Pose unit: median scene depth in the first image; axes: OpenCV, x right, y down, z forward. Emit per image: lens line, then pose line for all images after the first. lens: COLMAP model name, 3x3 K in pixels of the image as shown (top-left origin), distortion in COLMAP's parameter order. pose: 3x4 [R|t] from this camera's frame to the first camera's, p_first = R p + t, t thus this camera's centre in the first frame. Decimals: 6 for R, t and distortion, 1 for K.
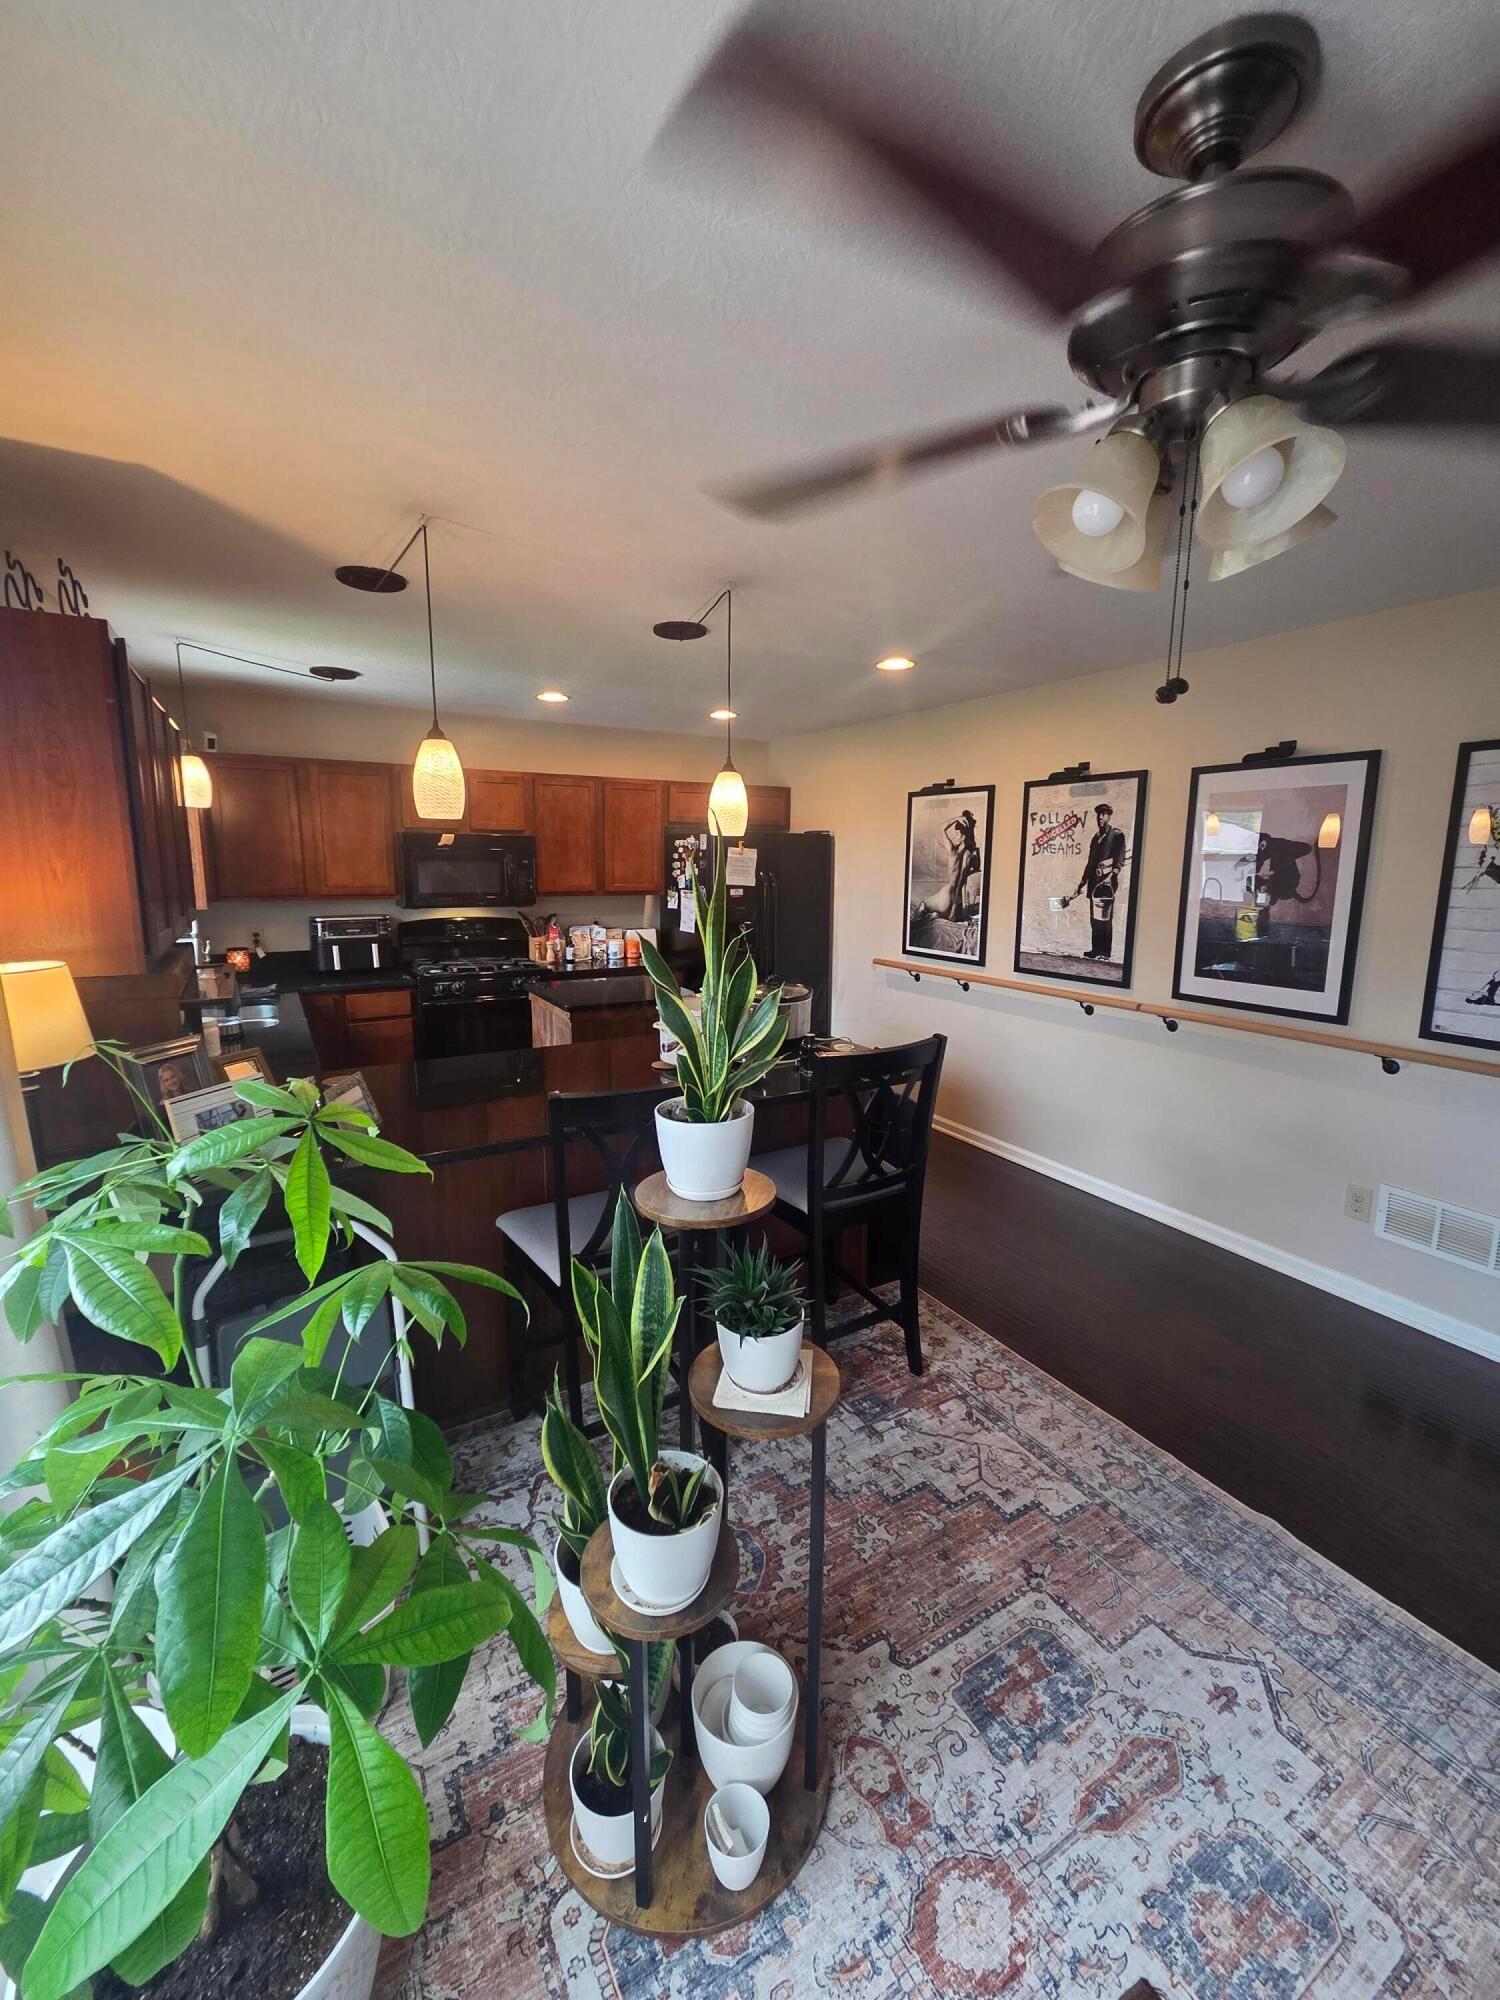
lens RADIAL K [[818.7, 0, 753.0], [0, 818.7, 988.7], [0, 0, 1]] dist [0.010384, -0.005078]
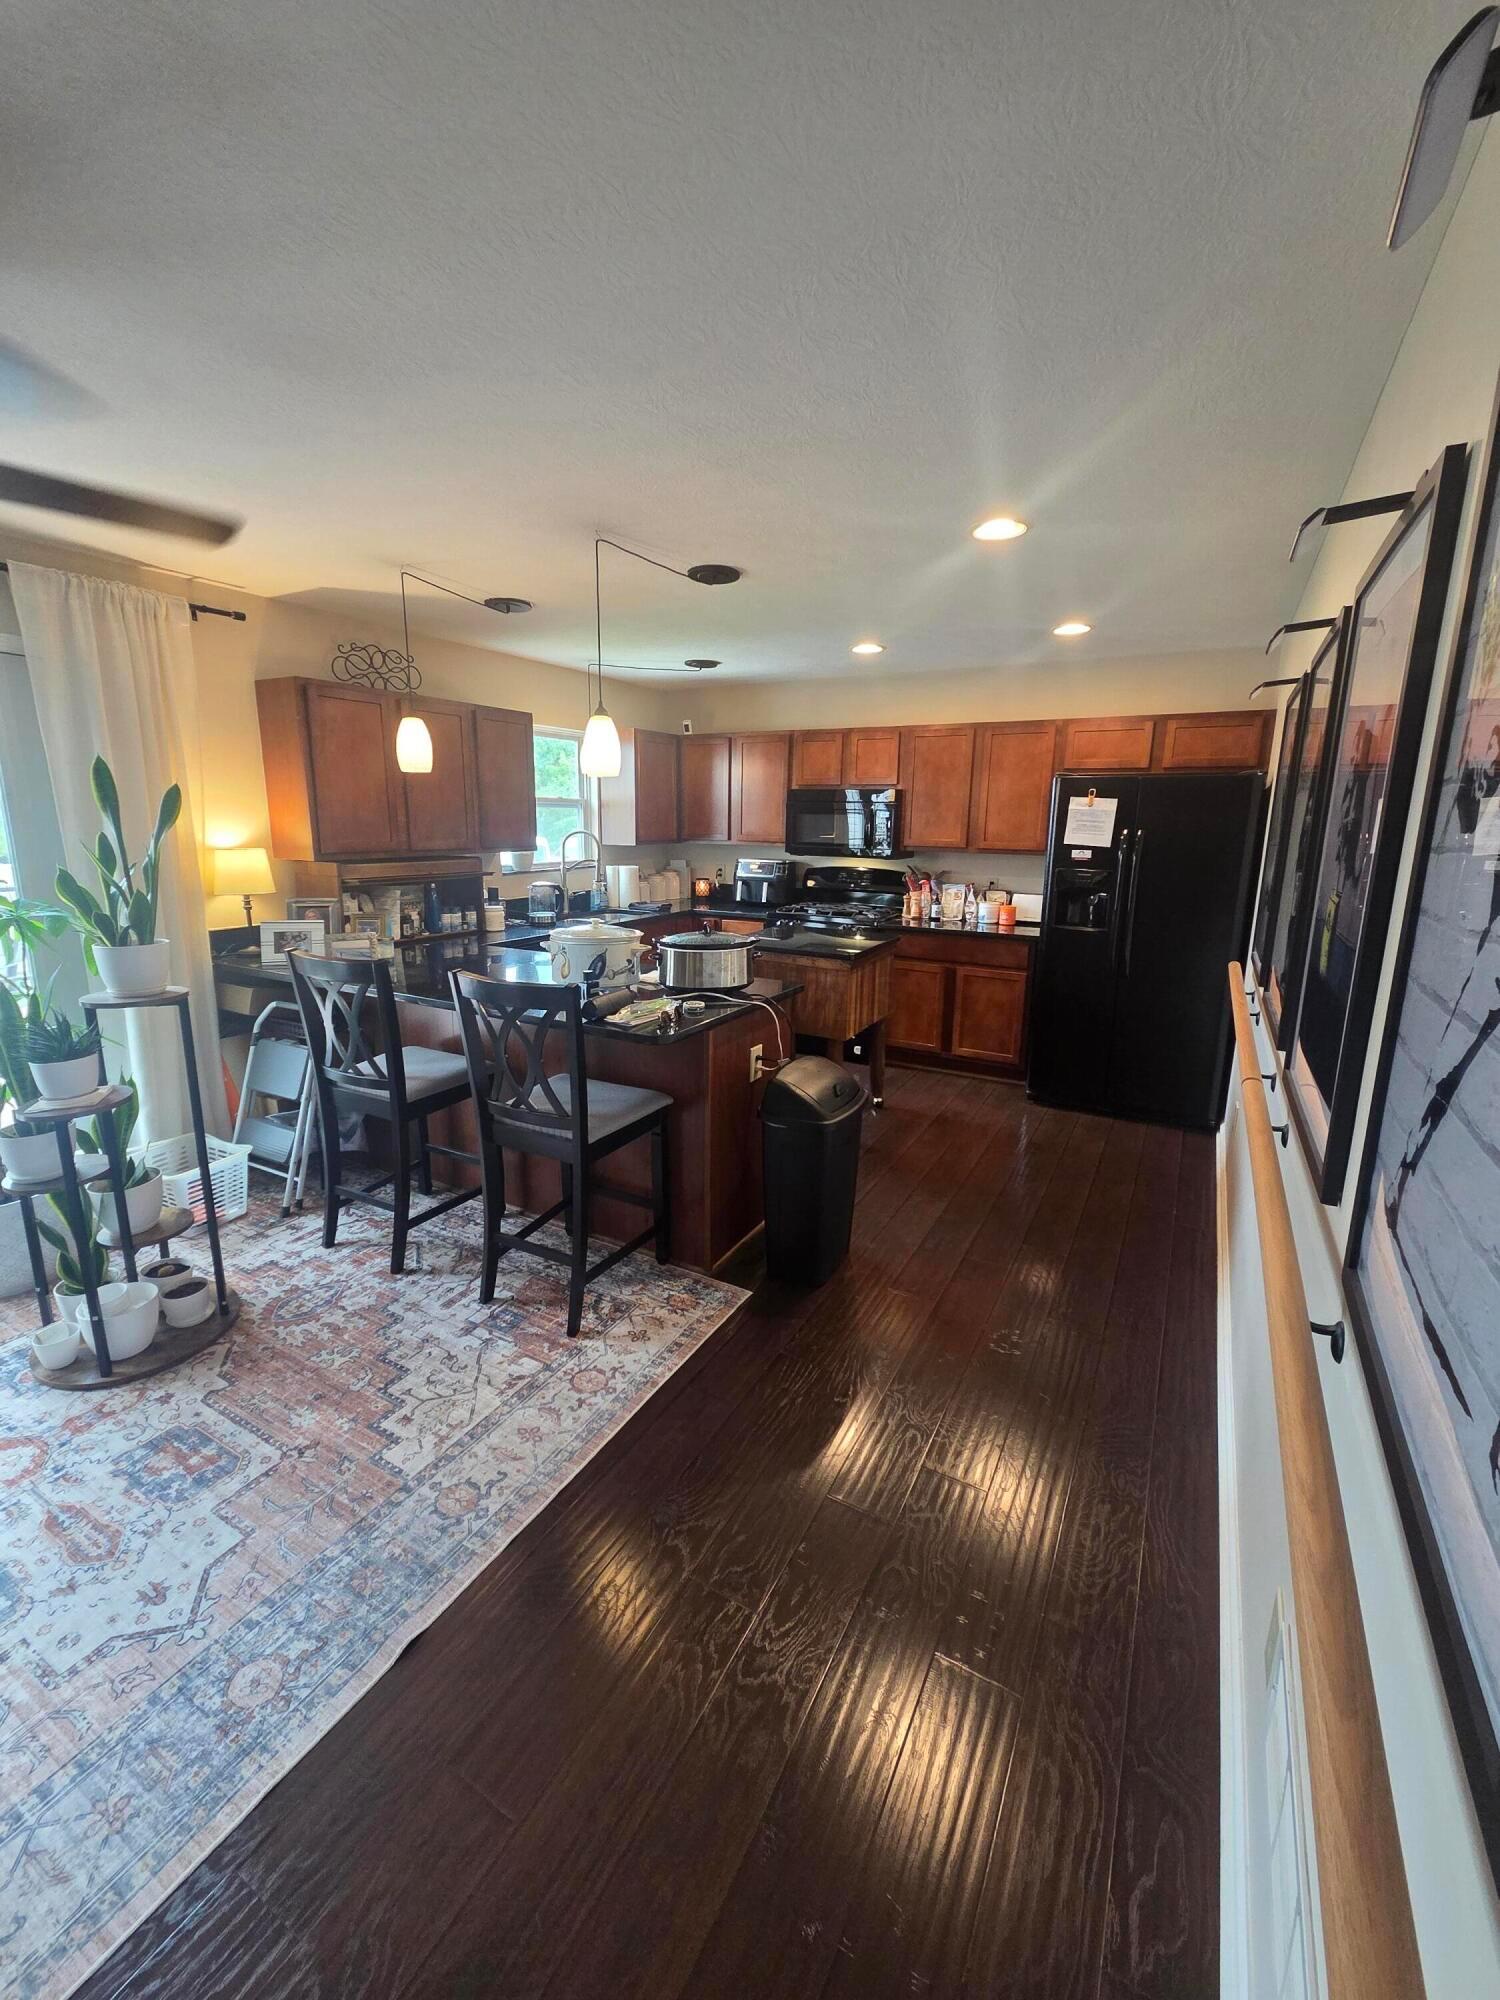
lens RADIAL K [[818.7, 0, 753.0], [0, 818.7, 988.7], [0, 0, 1]] dist [0.010384, -0.005078]
pose [[0.503659, 0.177387, -0.845495, 1.577994], [-0.146924, 0.982023, 0.118508, -0.112297], [0.851317, 0.064536, 0.520667, 0.981940]]
